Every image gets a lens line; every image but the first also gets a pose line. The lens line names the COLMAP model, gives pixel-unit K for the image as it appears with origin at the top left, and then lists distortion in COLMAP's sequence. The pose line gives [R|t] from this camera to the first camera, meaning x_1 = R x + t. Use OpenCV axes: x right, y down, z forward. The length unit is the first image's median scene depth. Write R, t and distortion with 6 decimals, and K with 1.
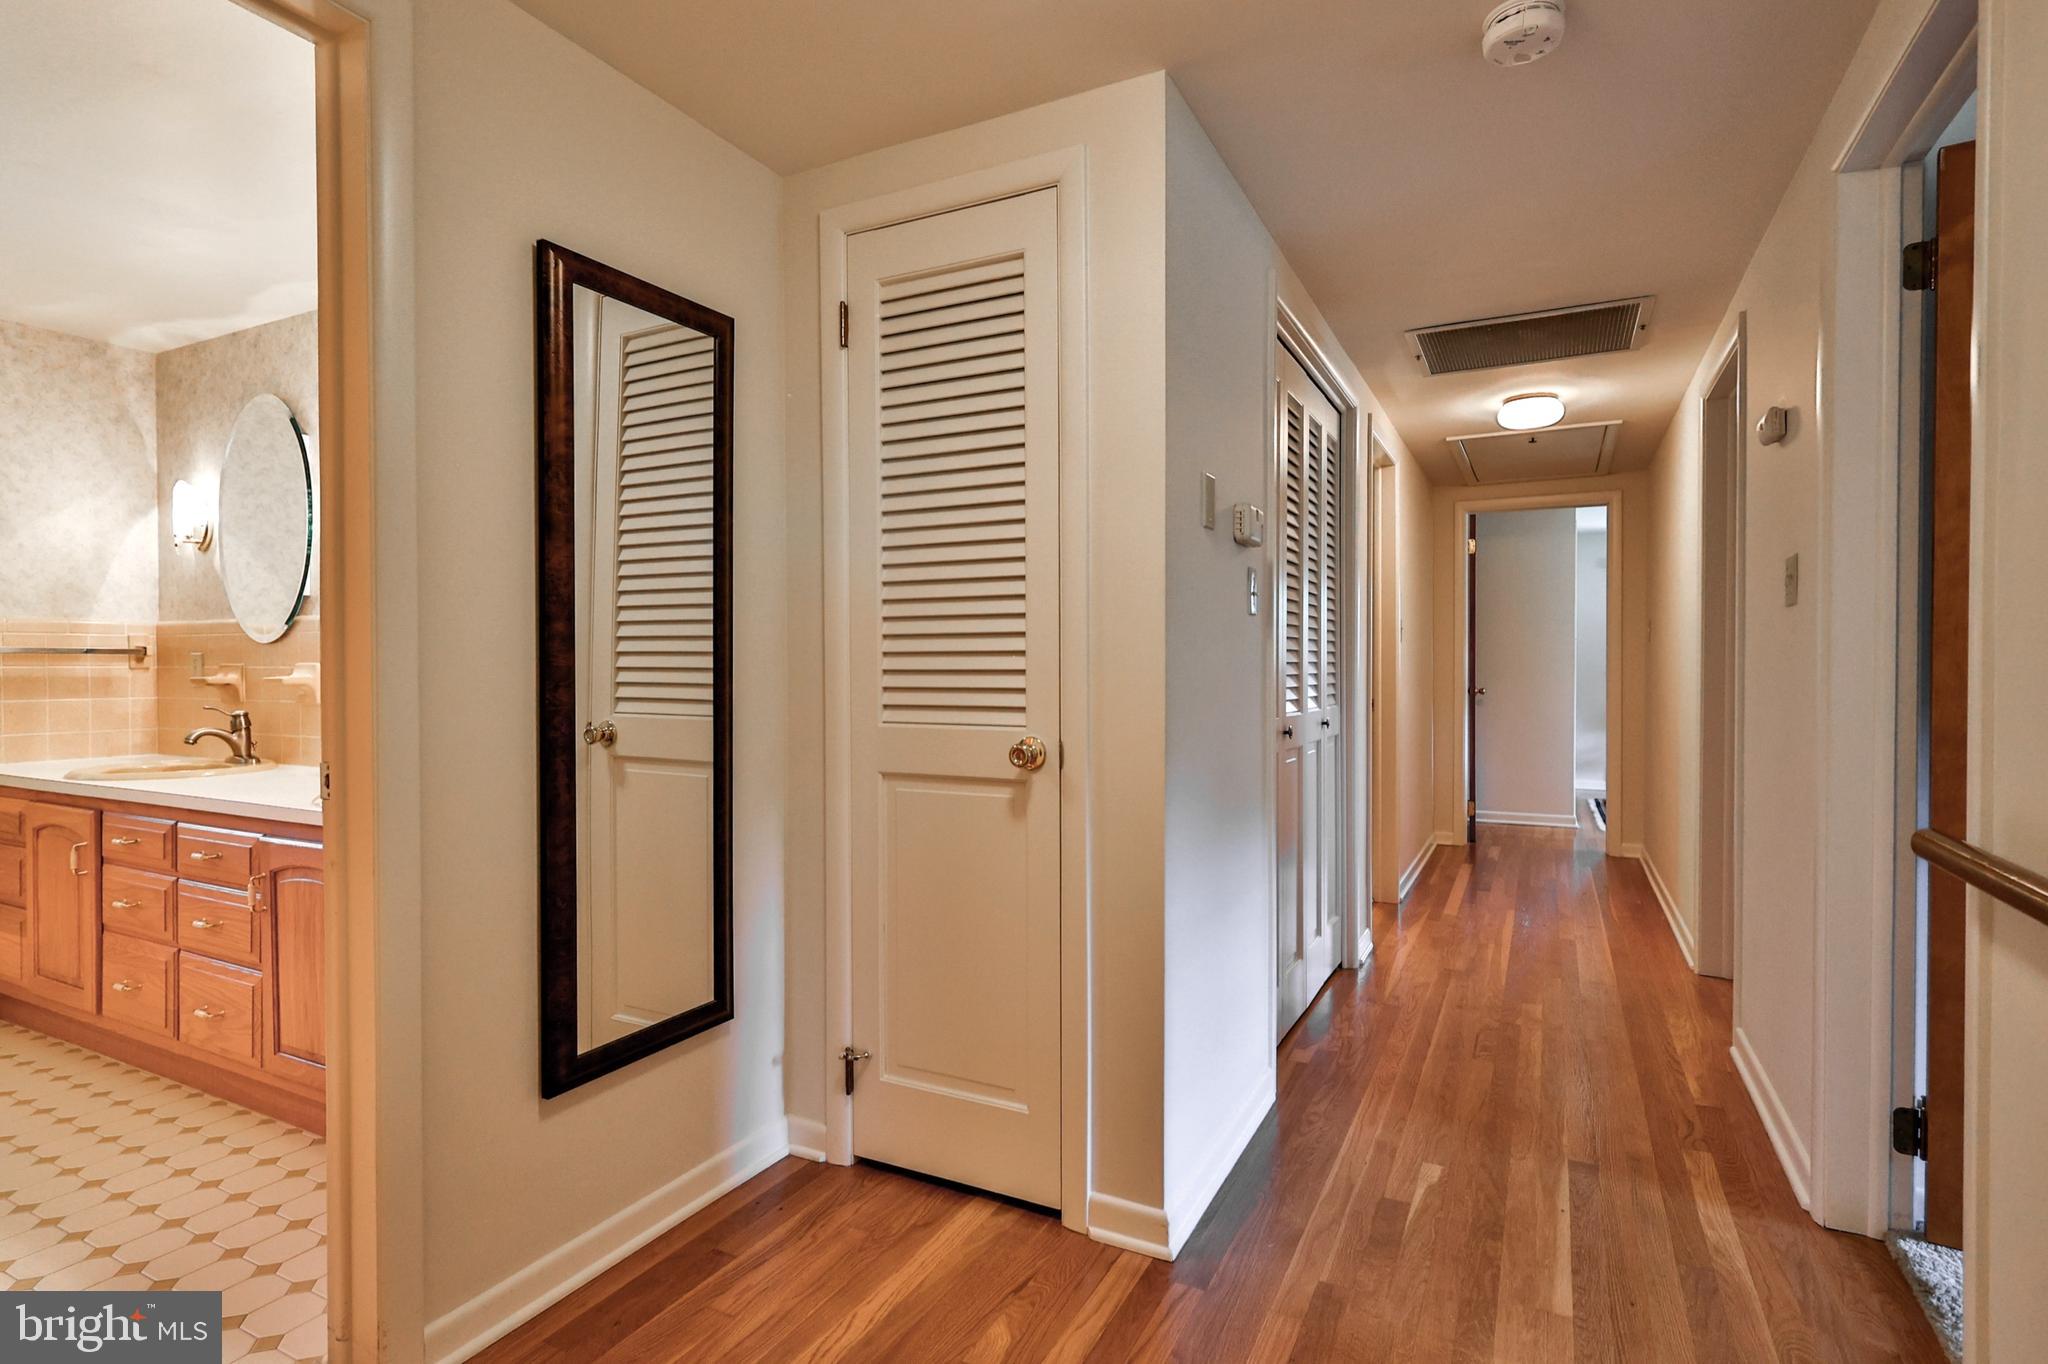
lens RADIAL K [[1012.4, 0, 1020.6], [0, 1012.4, 677.8], [0, 0, 1]] dist [0.000765, 0.000756]
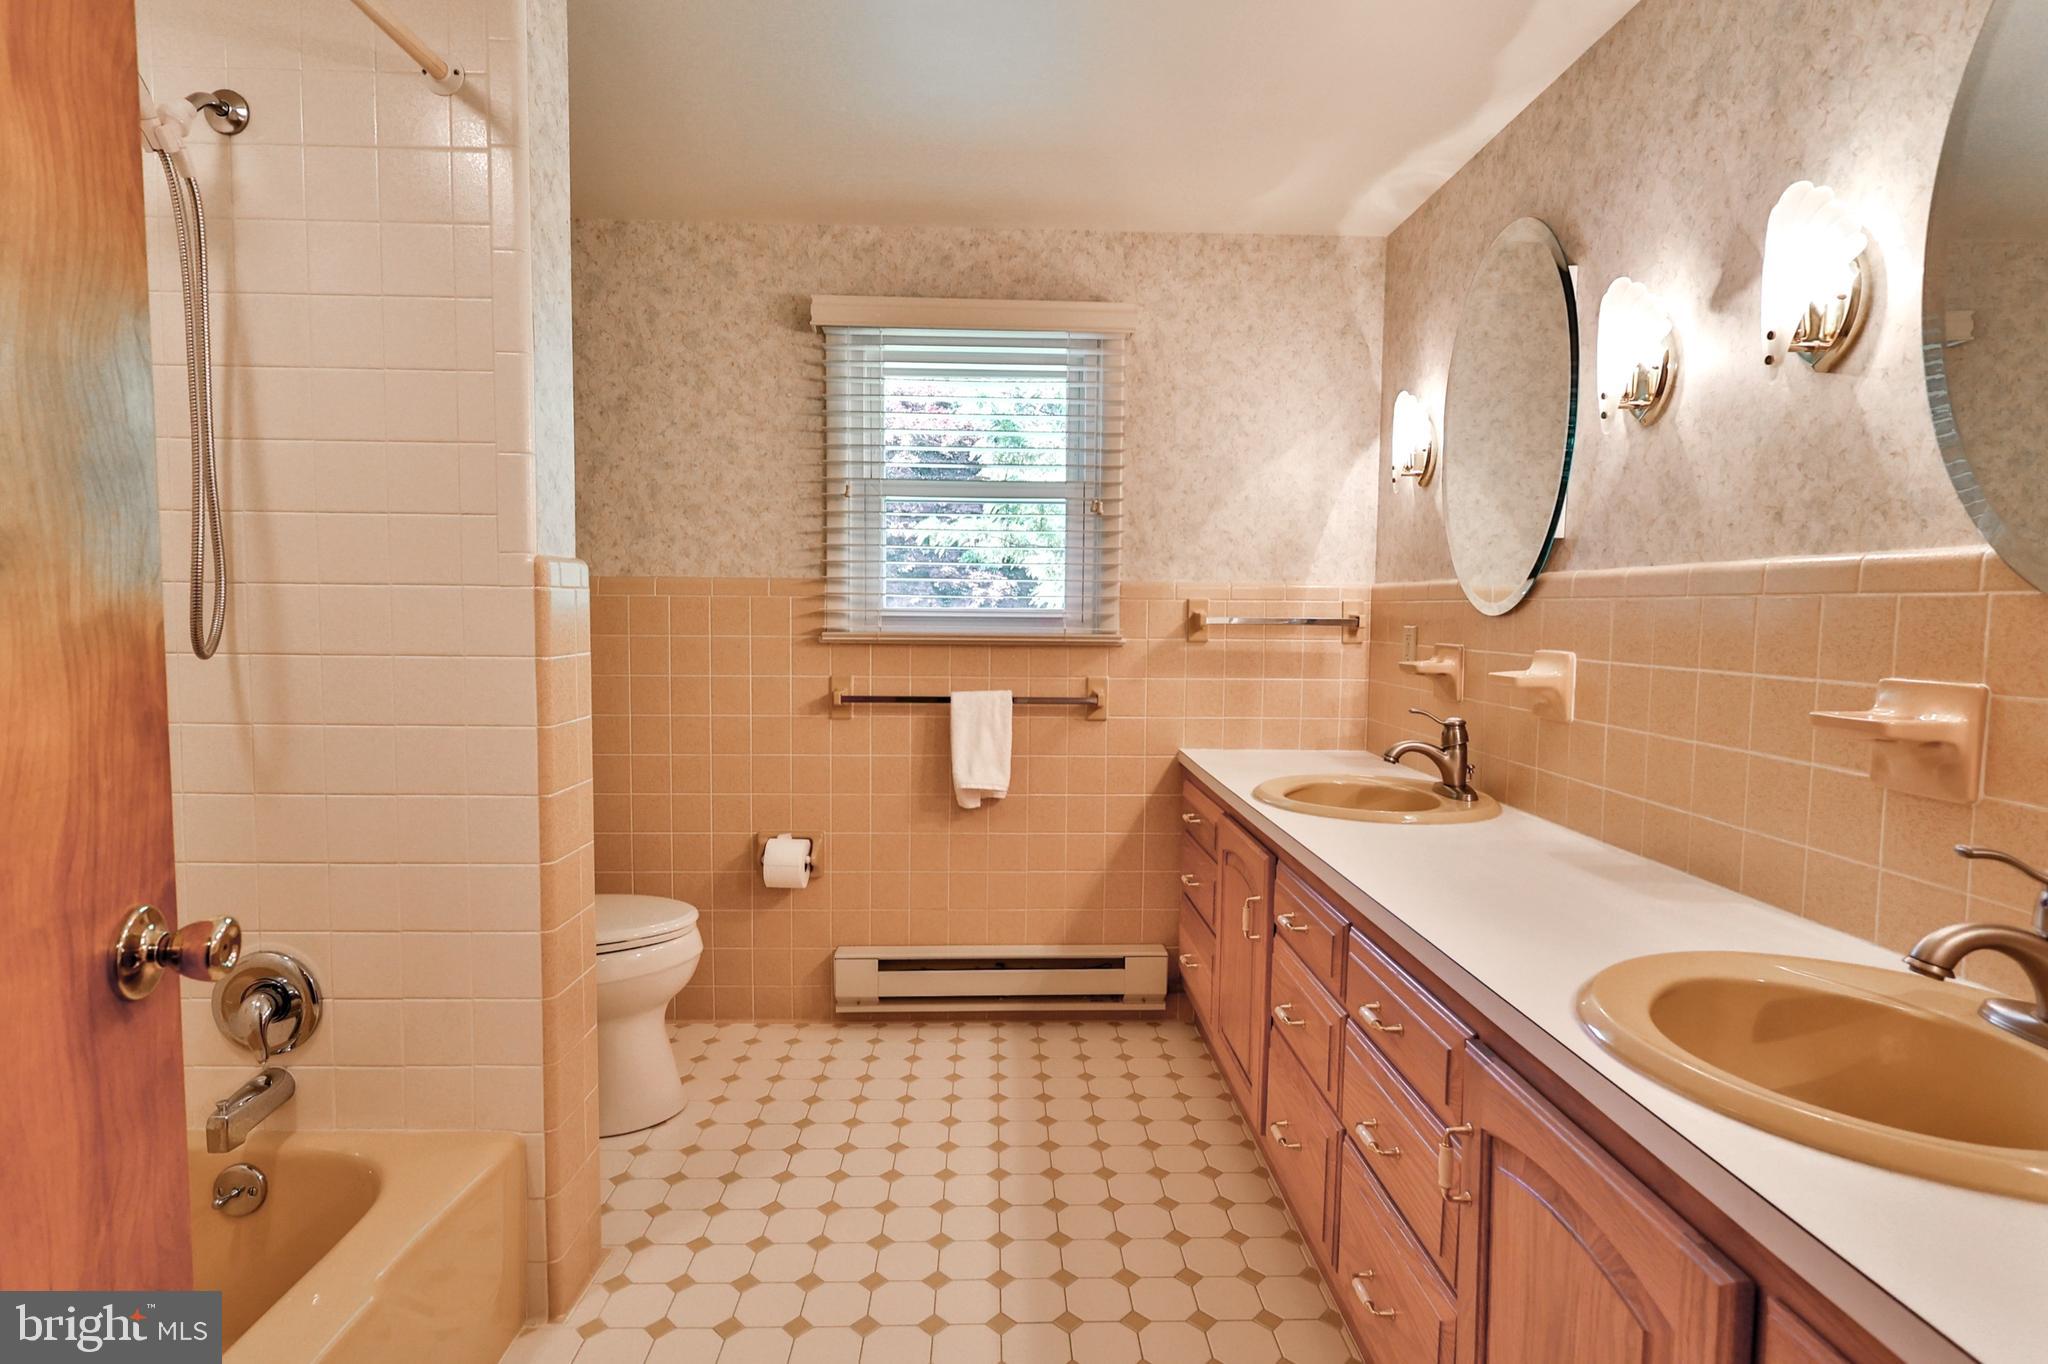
lens RADIAL K [[1012.4, 0, 1021.5], [0, 1012.4, 677.3], [0, 0, 1]] dist [0.000765, 0.000756]
pose [[0.478553, 0.064790, -0.875665, -0.300737], [-0.022344, 0.997850, 0.061620, -0.026460], [0.877774, -0.009922, 0.478972, 0.398432]]
